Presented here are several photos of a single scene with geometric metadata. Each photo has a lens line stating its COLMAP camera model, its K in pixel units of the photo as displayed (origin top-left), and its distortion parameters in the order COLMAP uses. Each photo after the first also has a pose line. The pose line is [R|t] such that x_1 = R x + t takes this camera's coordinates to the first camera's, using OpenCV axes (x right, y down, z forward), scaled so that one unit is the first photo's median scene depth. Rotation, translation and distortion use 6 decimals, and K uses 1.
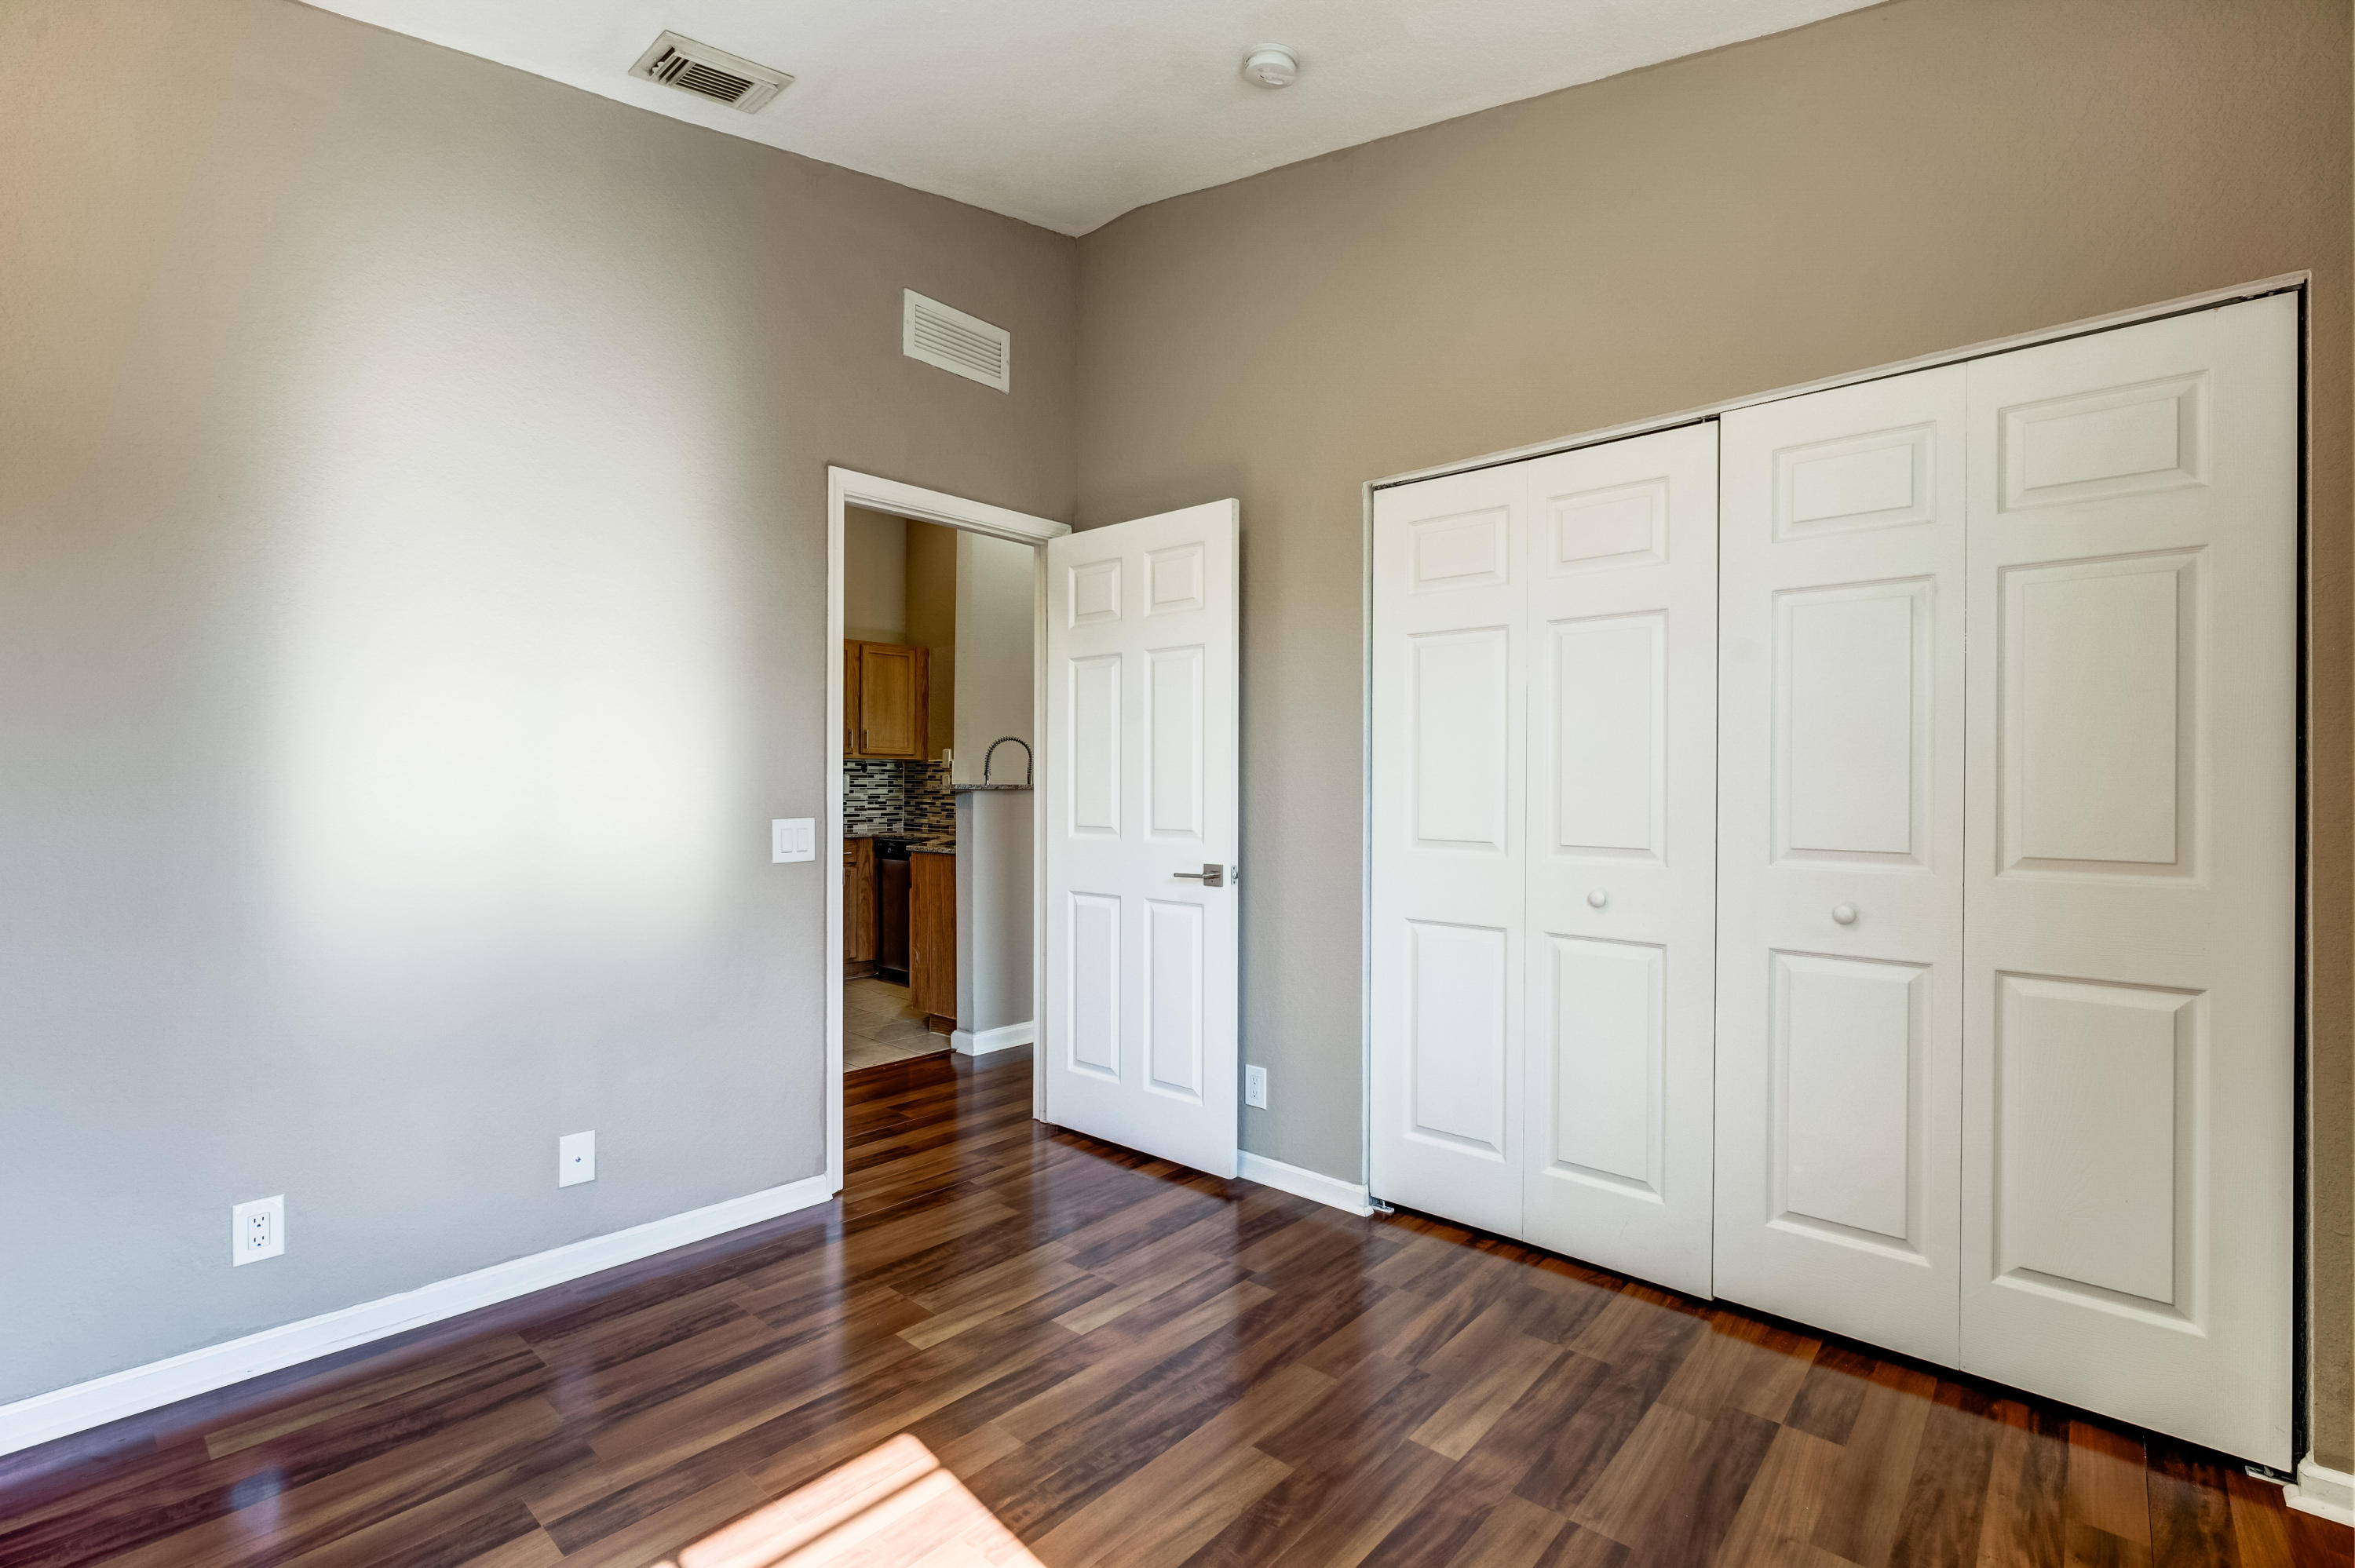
lens RADIAL K [[1045.3, 0, 1179.5], [0, 1045.3, 774.6], [0, 0, 1]] dist [-0.001165, 0.000358]
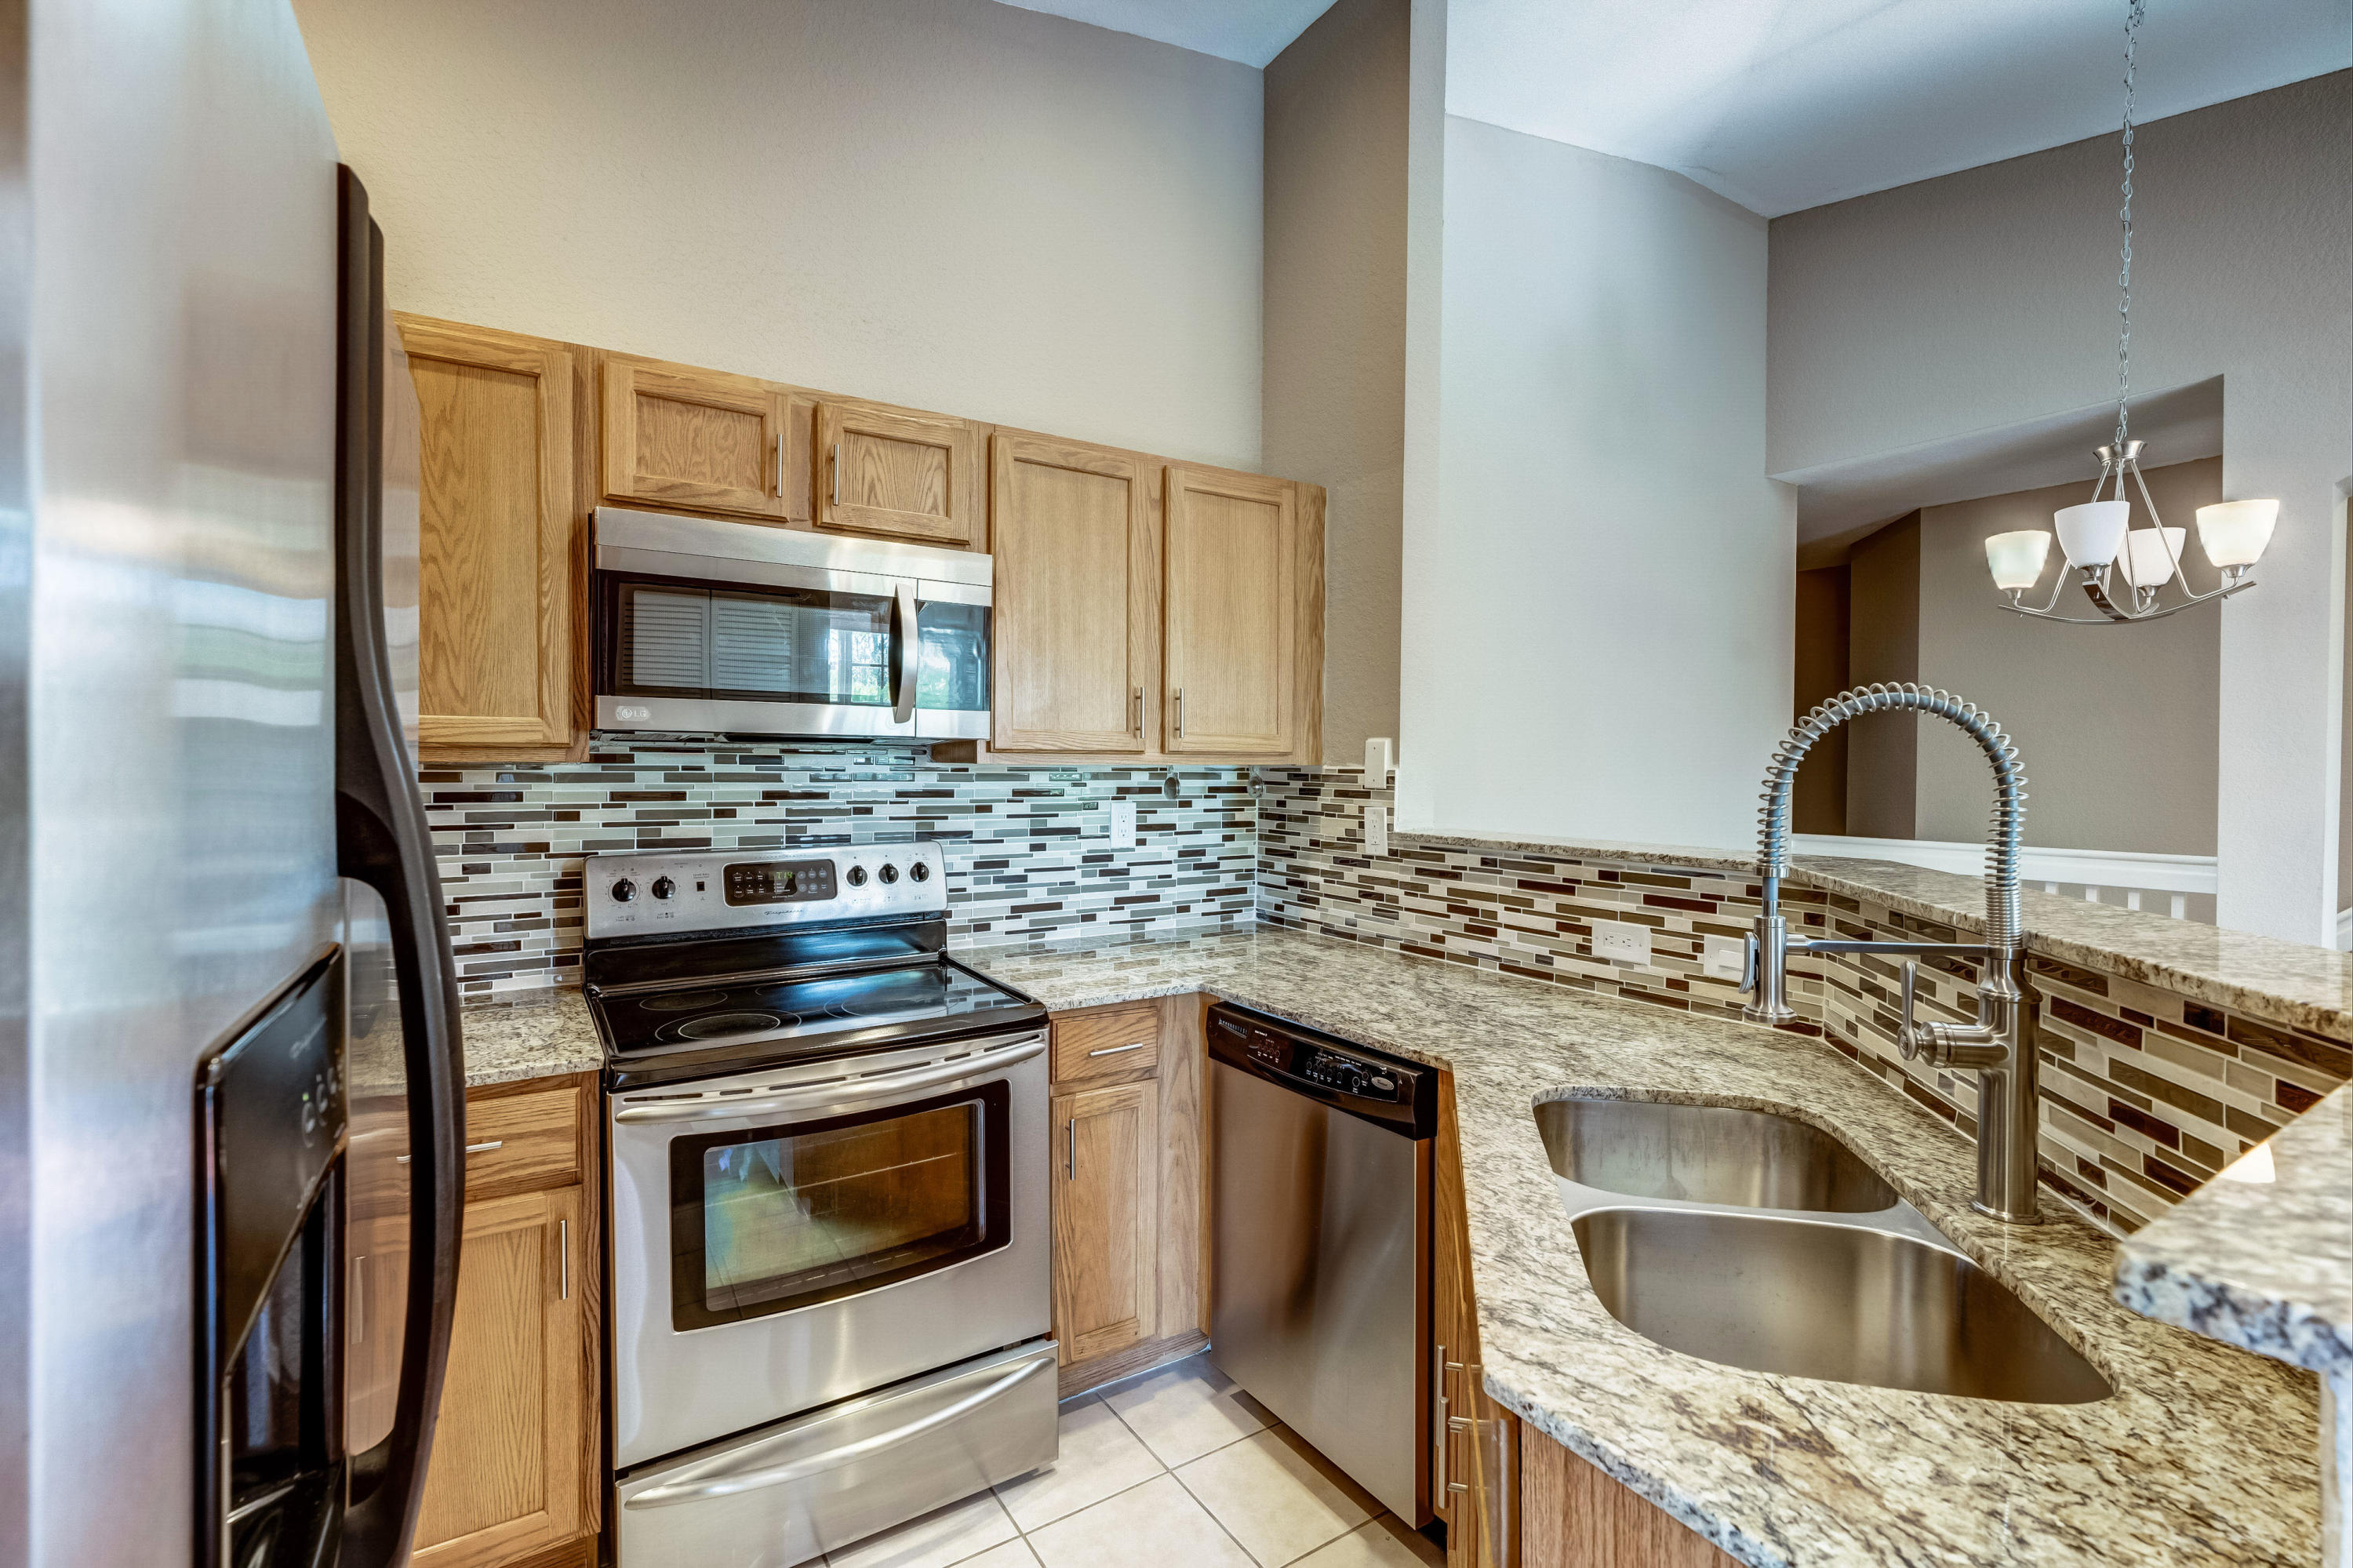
lens RADIAL K [[1044.6, 0, 1178.5], [0, 1044.6, 774.6], [0, 0, 1]] dist [-0.001165, 0.000358]
pose [[0.965687, 0.004139, -0.259677, -0.191386], [0.000131, 0.999865, 0.016422, -0.017207], [0.259710, -0.015893, 0.965556, 0.602335]]
